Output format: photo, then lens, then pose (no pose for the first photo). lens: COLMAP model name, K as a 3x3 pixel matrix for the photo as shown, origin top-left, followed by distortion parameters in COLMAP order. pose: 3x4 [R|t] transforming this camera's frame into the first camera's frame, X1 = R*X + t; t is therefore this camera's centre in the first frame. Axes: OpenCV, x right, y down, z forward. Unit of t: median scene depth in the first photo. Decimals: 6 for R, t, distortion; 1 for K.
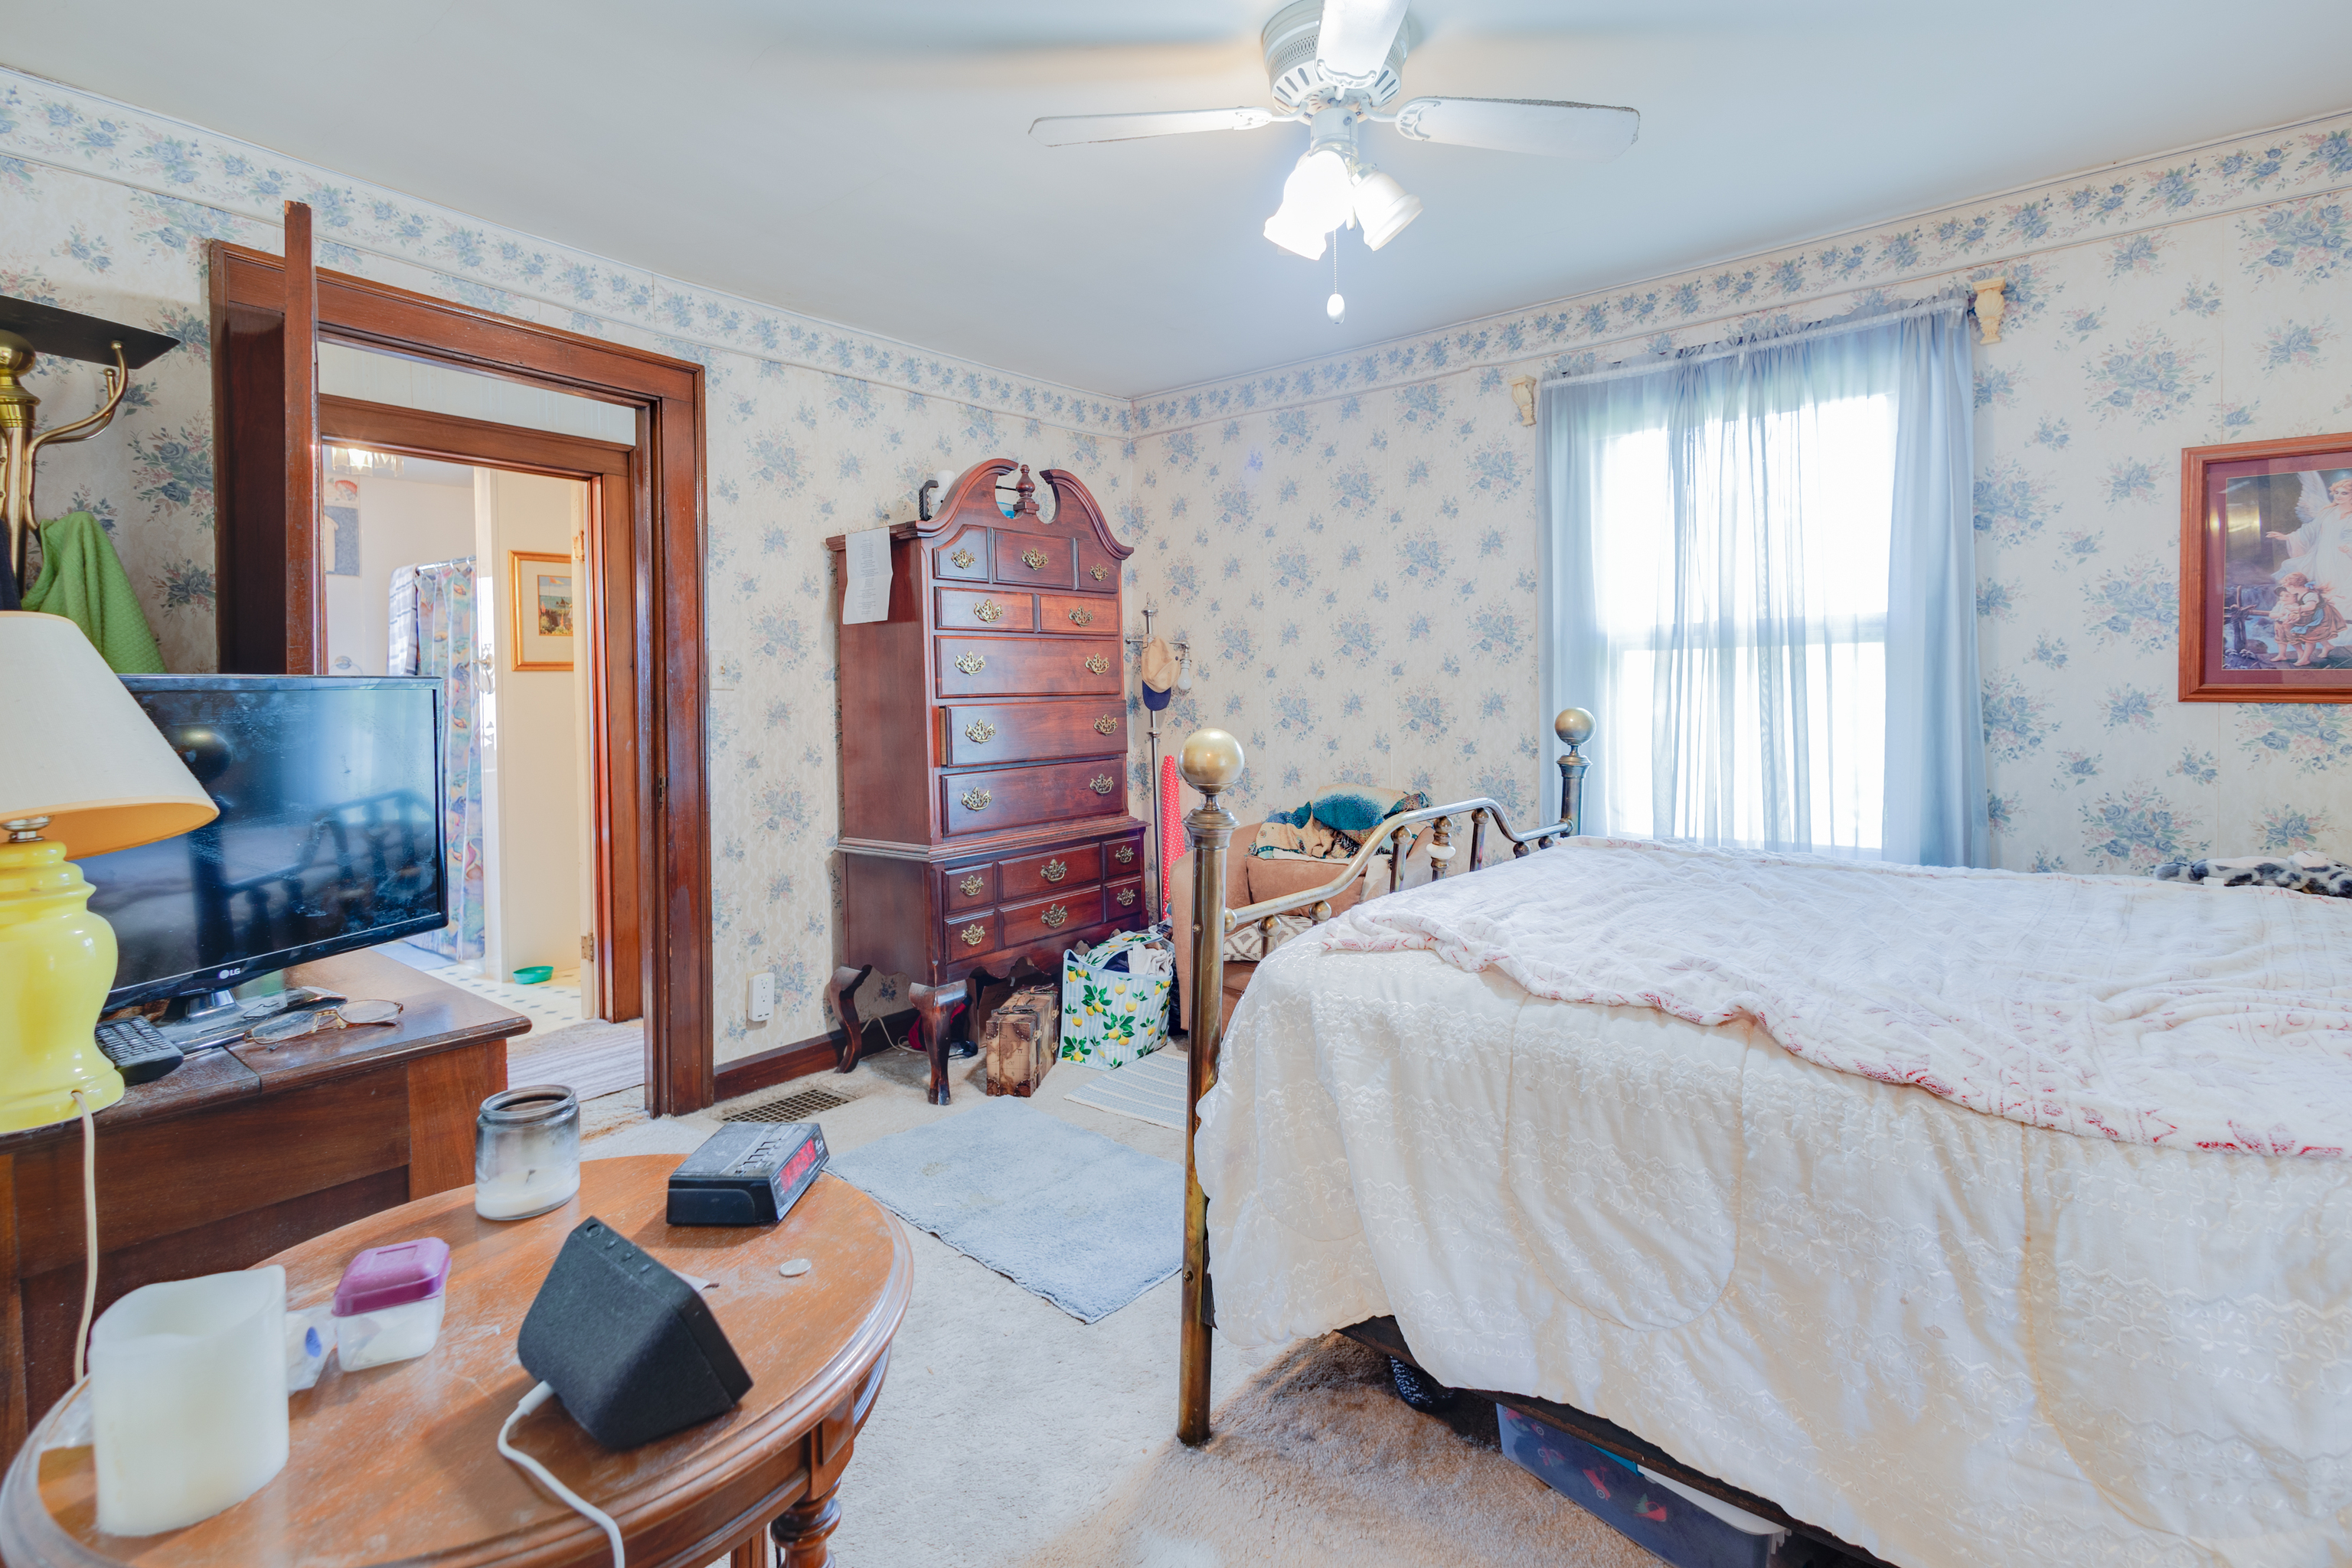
lens RADIAL K [[1127.5, 0, 1196.4], [0, 1127.5, 702.1], [0, 0, 1]] dist [0.011089, -0.000853]
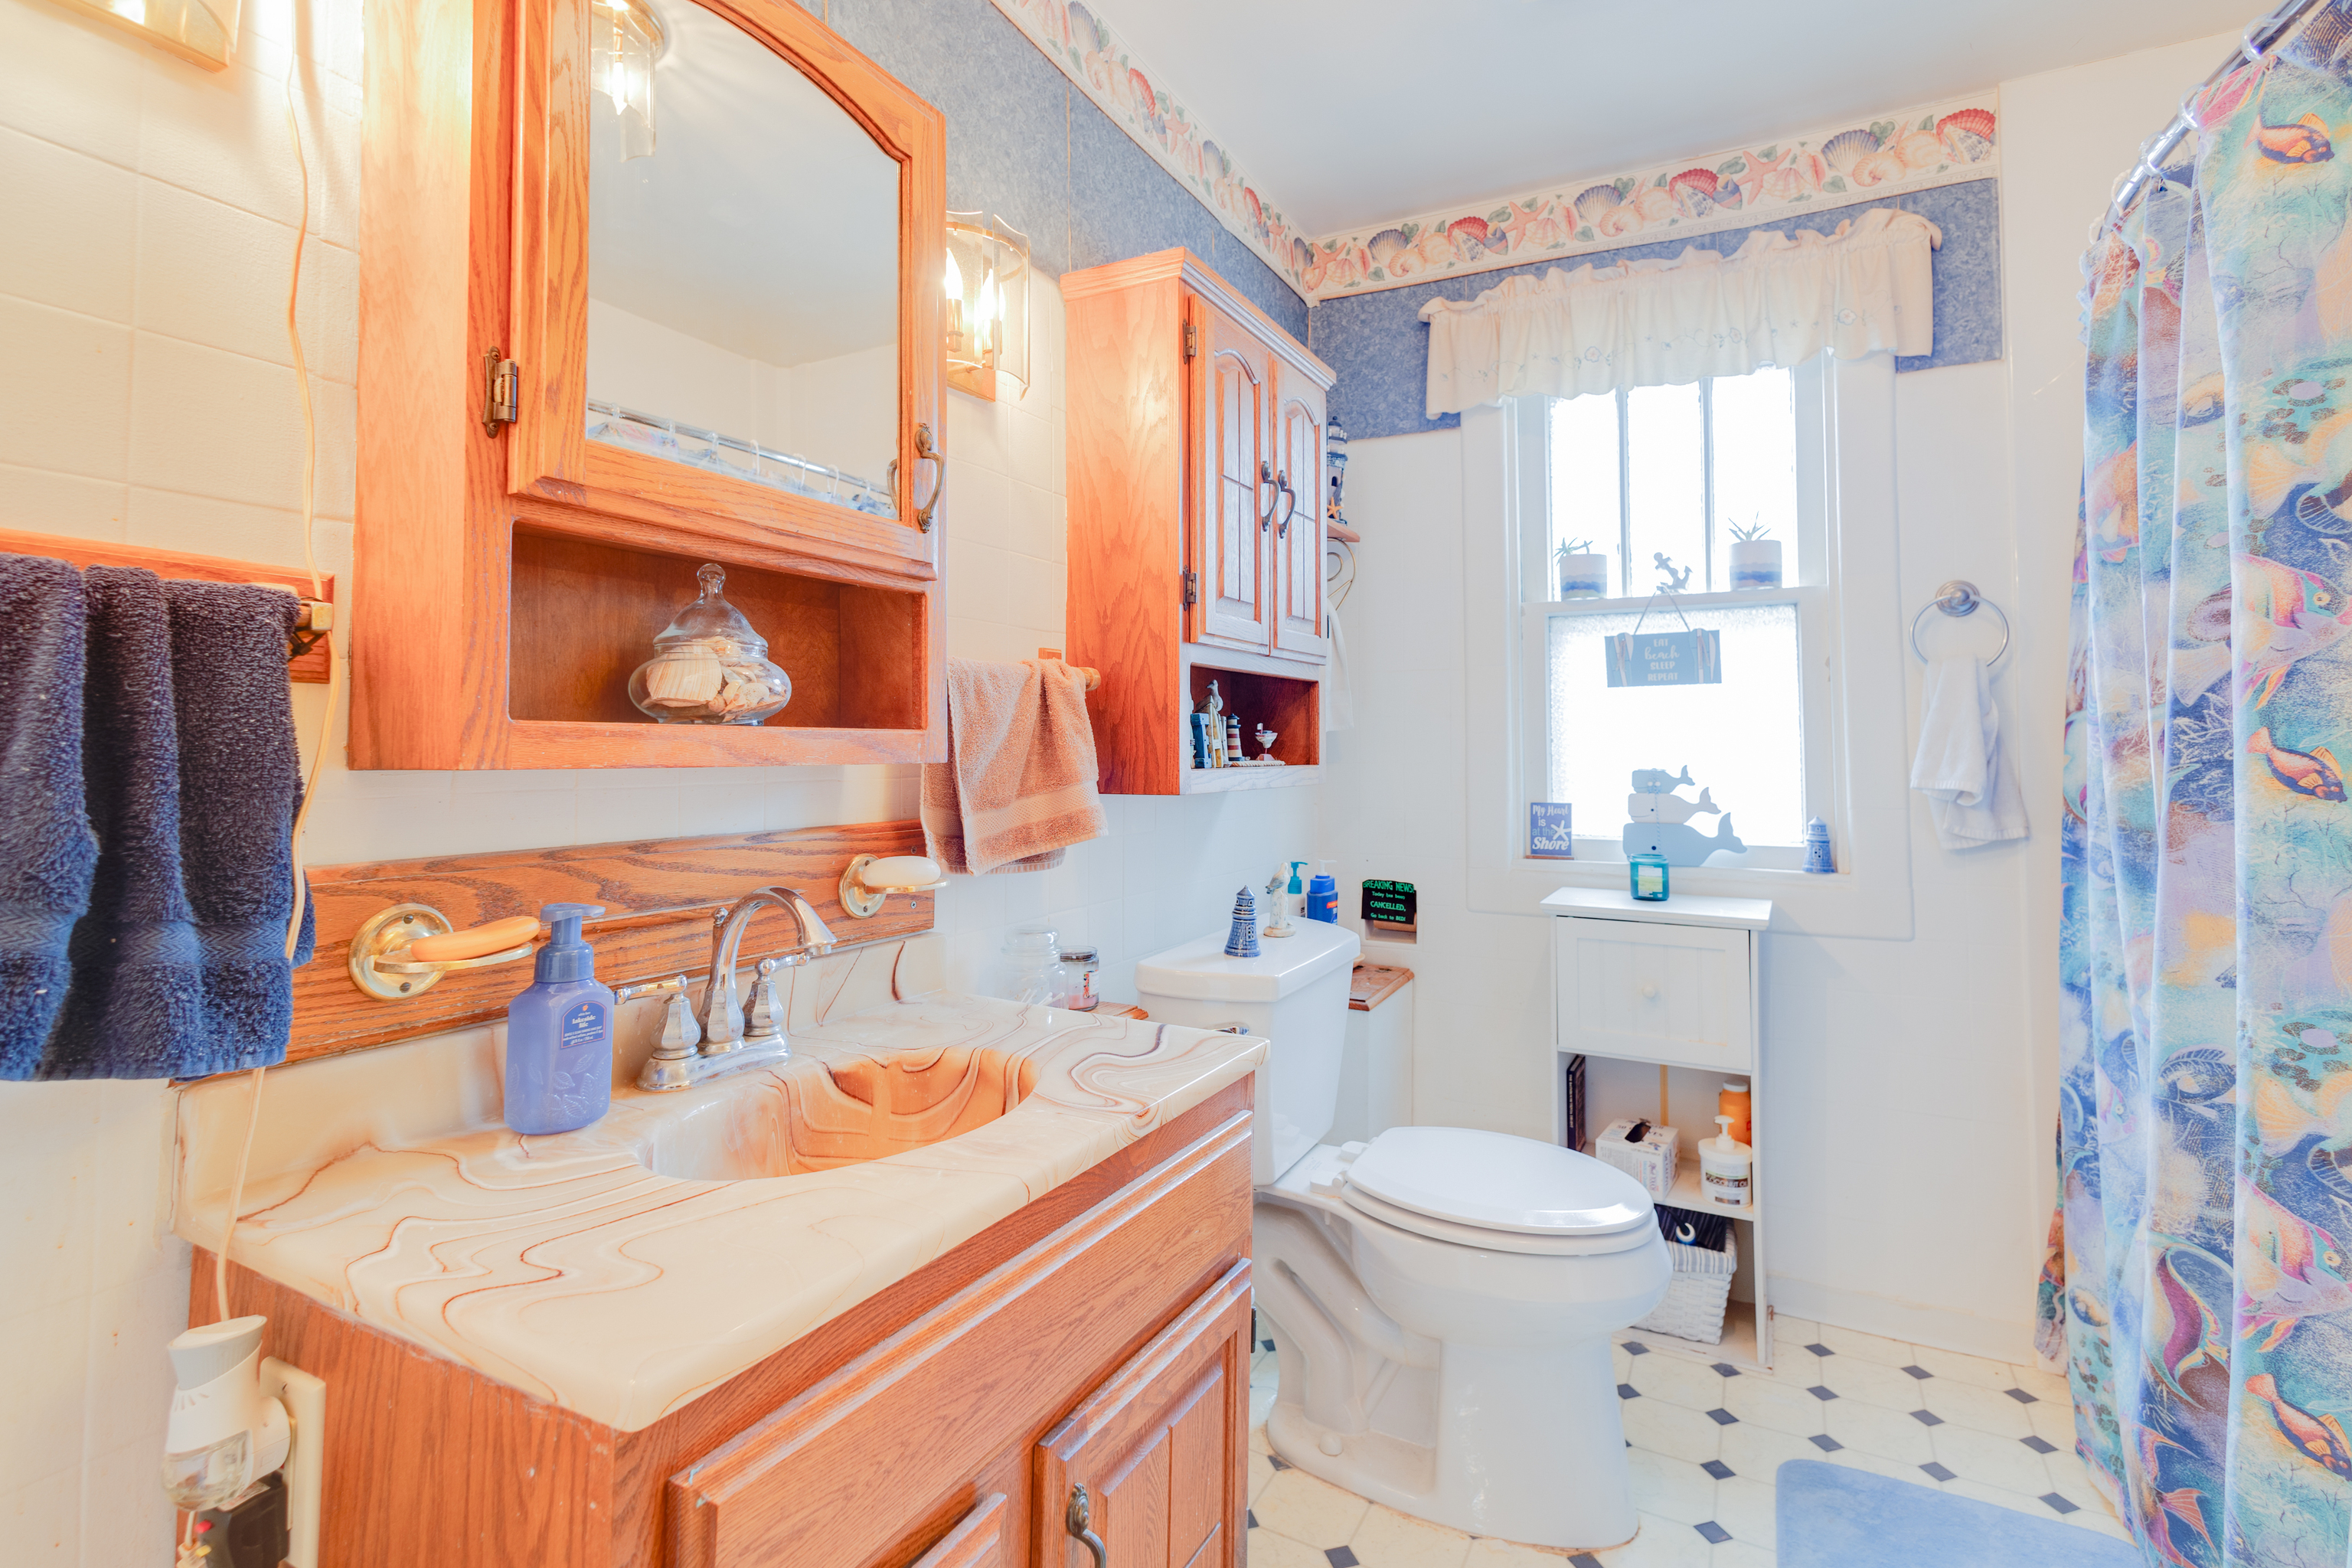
lens RADIAL K [[1127.5, 0, 1196.4], [0, 1127.5, 702.1], [0, 0, 1]] dist [0.011089, -0.000853]
pose [[0.199384, -0.027301, -0.979541, -0.509569], [-0.012297, 0.999463, -0.030359, 0.014831], [0.979844, 0.018098, 0.198941, 0.790183]]
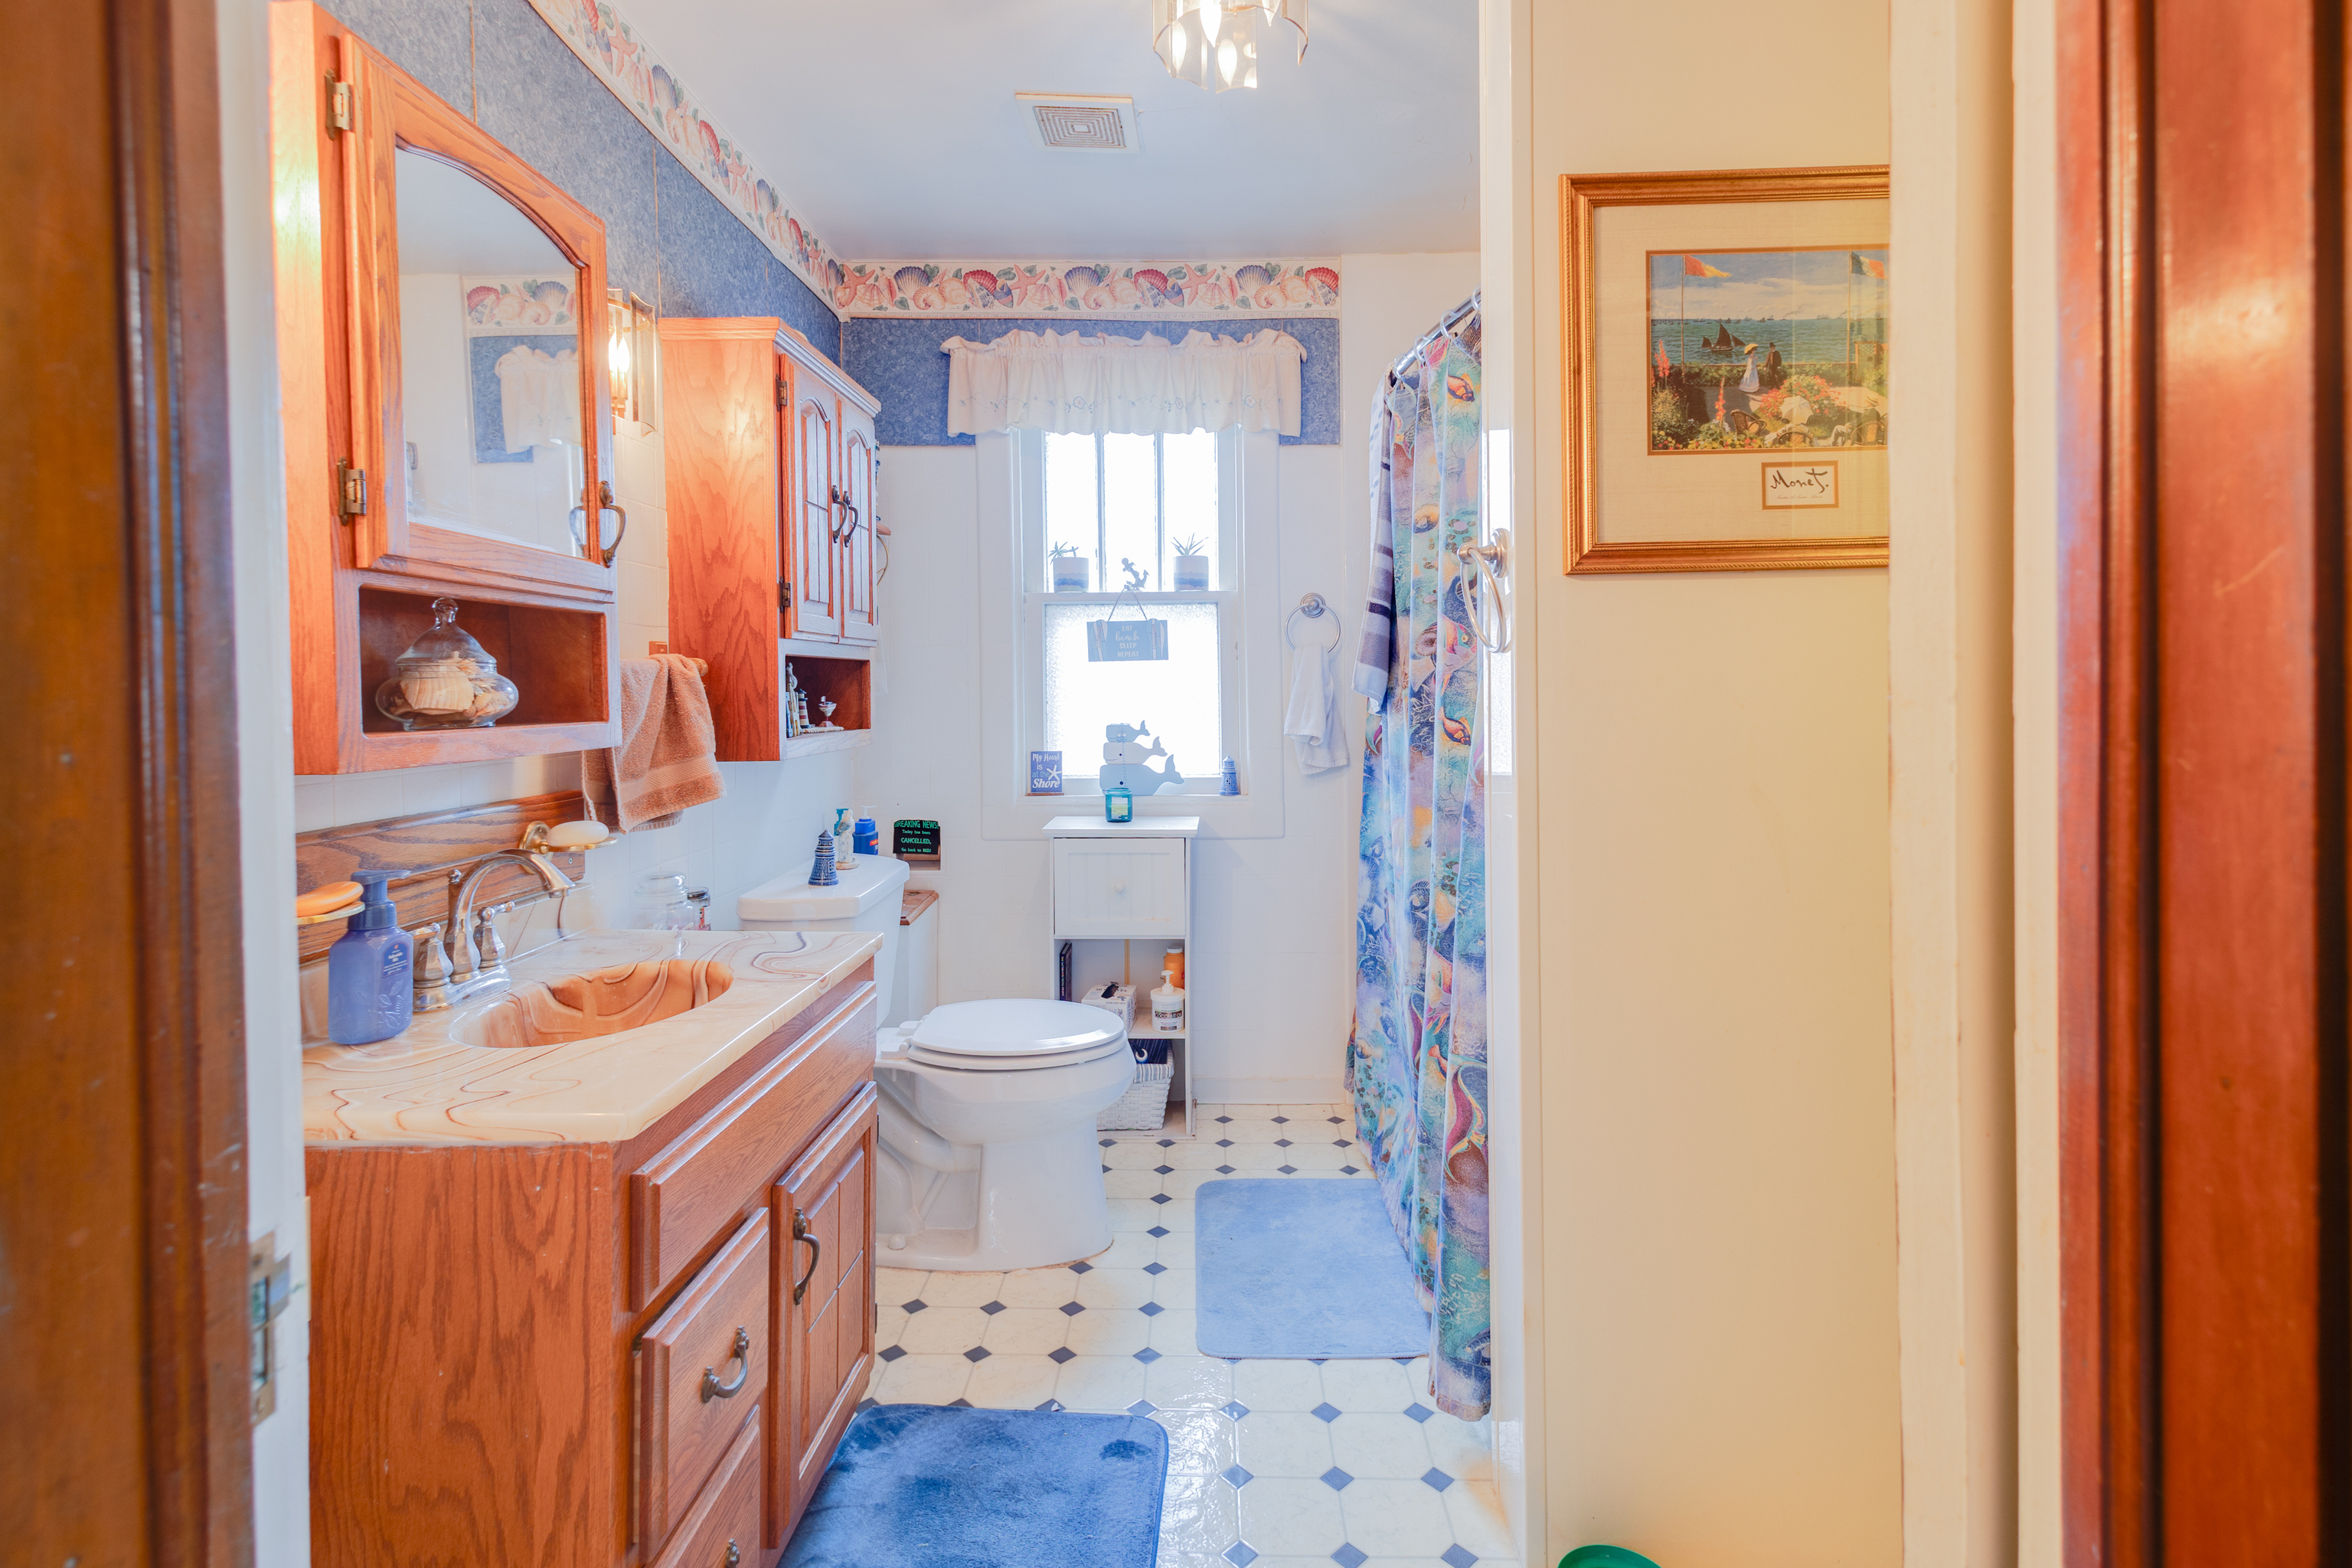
lens RADIAL K [[1127.5, 0, 1196.4], [0, 1127.5, 702.1], [0, 0, 1]] dist [0.011089, -0.000853]
pose [[0.617294, 0.018694, -0.786511, -0.416310], [-0.006719, 0.999806, 0.018491, 0.002139], [0.786704, -0.006130, 0.617300, 0.717860]]
